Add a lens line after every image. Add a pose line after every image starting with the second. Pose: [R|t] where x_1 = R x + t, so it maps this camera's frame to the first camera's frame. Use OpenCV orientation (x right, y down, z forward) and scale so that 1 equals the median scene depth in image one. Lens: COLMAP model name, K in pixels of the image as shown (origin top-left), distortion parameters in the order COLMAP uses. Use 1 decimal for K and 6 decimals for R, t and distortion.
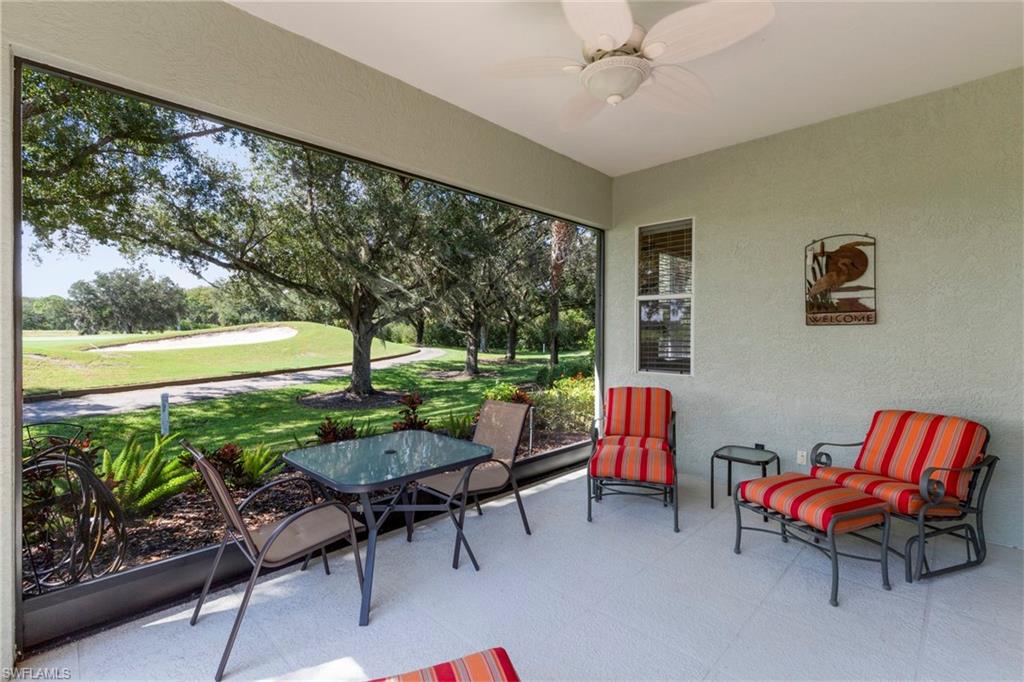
lens RADIAL K [[467.3, 0, 516.7], [0, 467.3, 335.0], [0, 0, 1]] dist [0.013088, -0.000337]
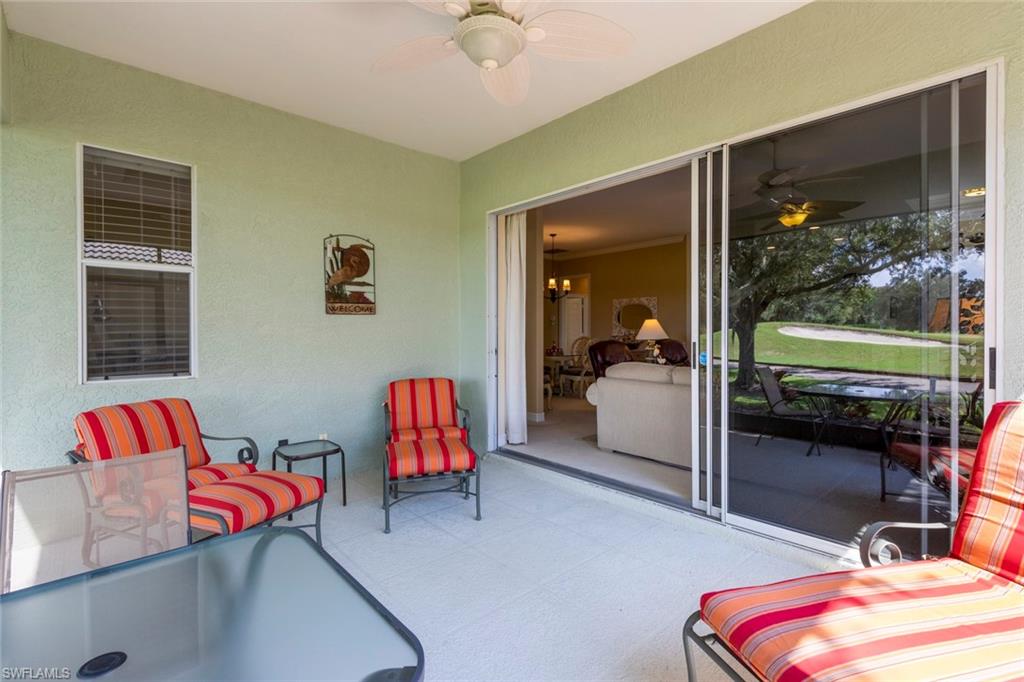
lens RADIAL K [[467.3, 0, 516.6], [0, 467.3, 336.7], [0, 0, 1]] dist [0.013088, -0.000337]
pose [[0.046371, -0.020375, 0.998716, -0.427312], [0.006660, 0.999776, 0.020088, 0.012995], [-0.998902, 0.005720, 0.046496, 0.536435]]
